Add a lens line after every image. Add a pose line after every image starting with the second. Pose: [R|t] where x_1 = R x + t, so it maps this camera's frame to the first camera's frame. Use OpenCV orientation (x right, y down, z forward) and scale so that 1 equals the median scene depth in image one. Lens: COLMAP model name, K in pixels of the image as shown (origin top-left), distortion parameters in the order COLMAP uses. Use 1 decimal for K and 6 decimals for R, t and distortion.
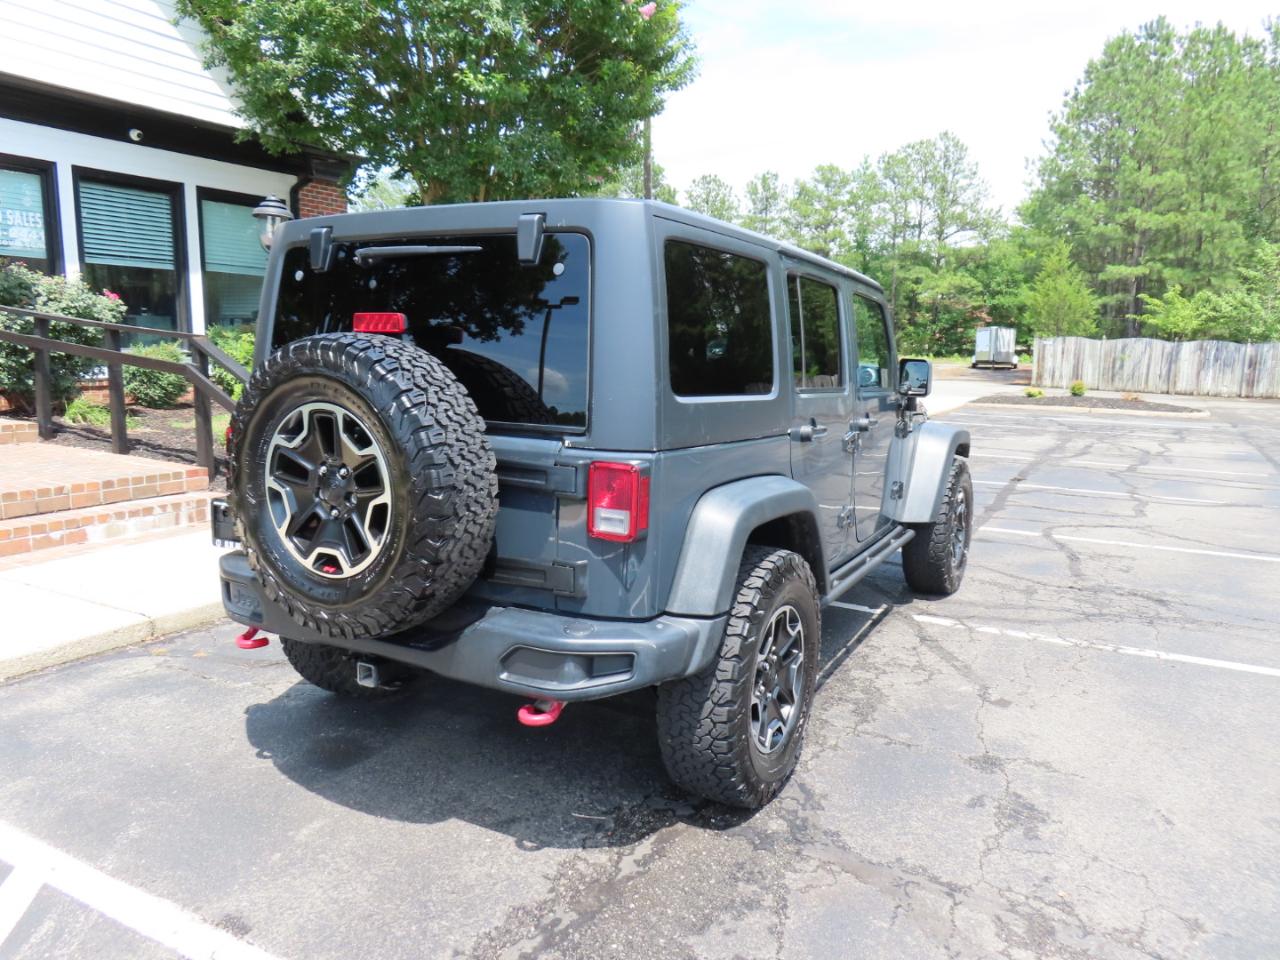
lens RADIAL K [[916.8, 0, 641.4], [0, 916.8, 480.2], [0, 0, 1]] dist [-0.010387, 0.004569]
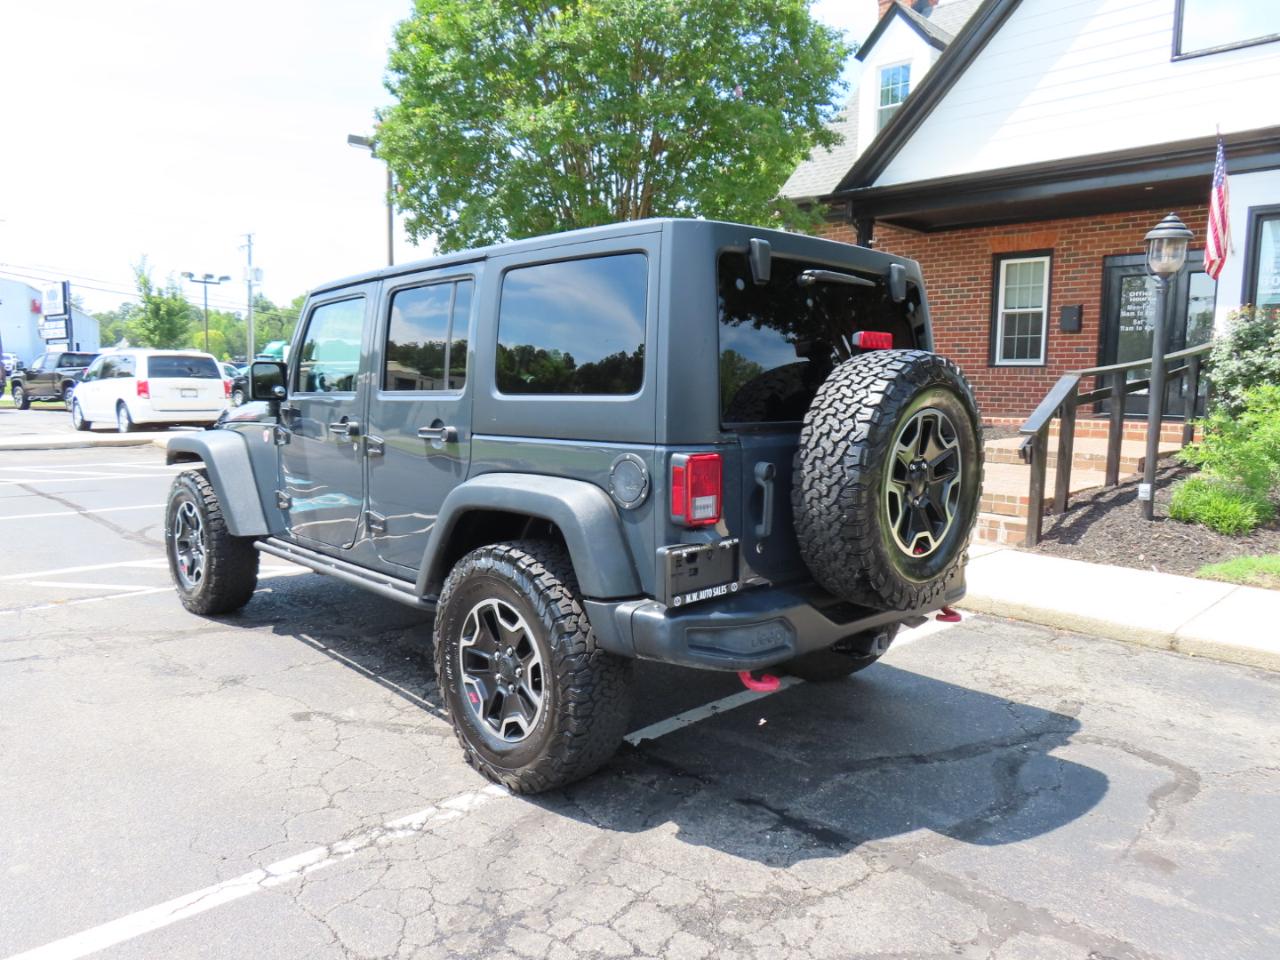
lens RADIAL K [[916.8, 0, 642.2], [0, 916.8, 481.8], [0, 0, 1]] dist [-0.010387, 0.004569]
pose [[-0.276155, 0.087992, -0.957077, 0.965970], [-0.163104, 0.977066, 0.136892, -0.150625], [0.947172, 0.193906, -0.255470, 1.245642]]
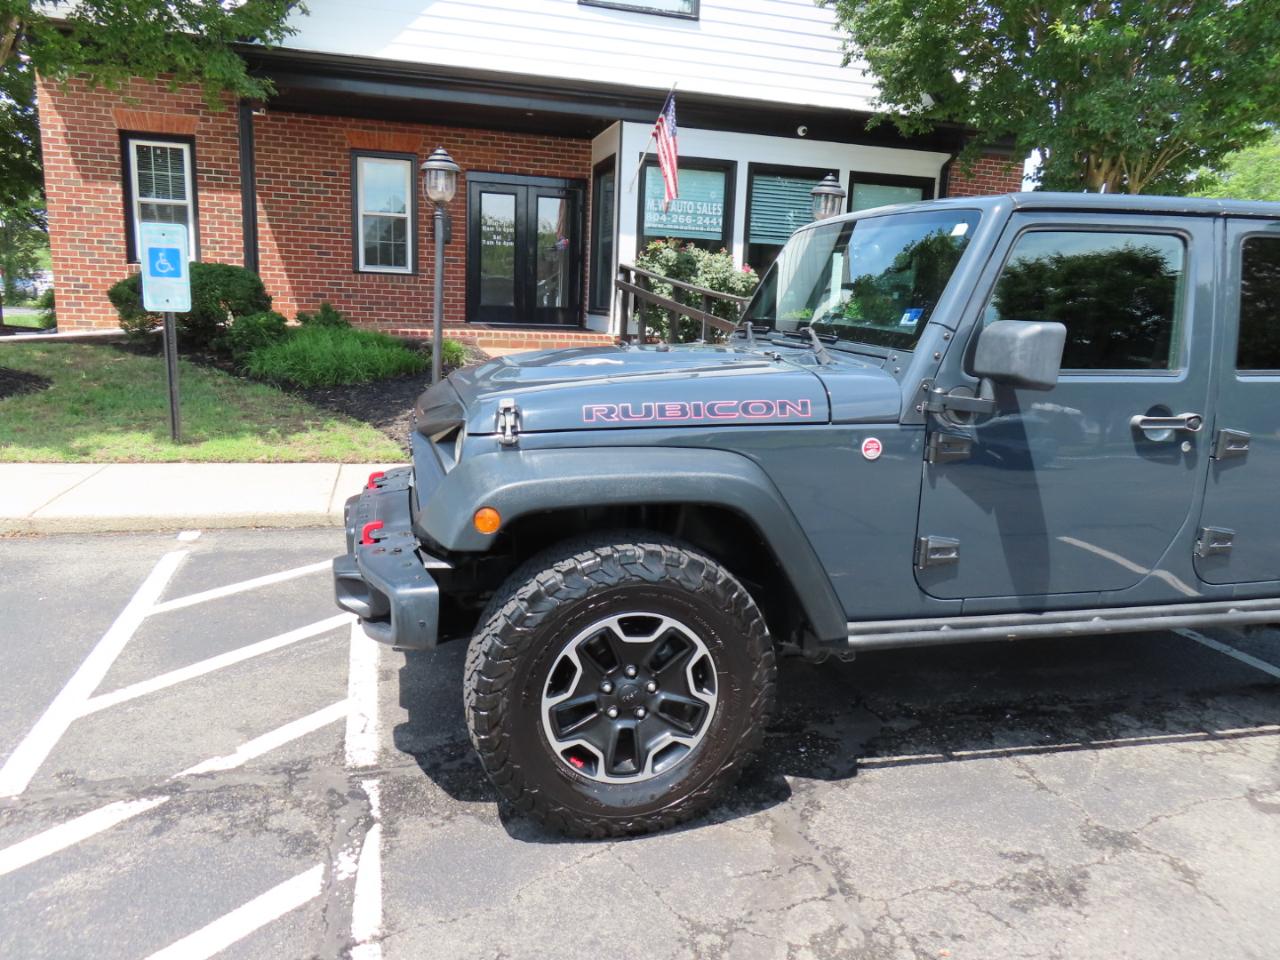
lens RADIAL K [[916.8, 0, 642.9], [0, 916.8, 481.6], [0, 0, 1]] dist [-0.010387, 0.004569]
pose [[0.705884, 0.153487, -0.691498, 0.409527], [-0.138923, 0.987280, 0.077326, 0.000102], [0.694571, 0.041481, 0.718228, 0.098140]]
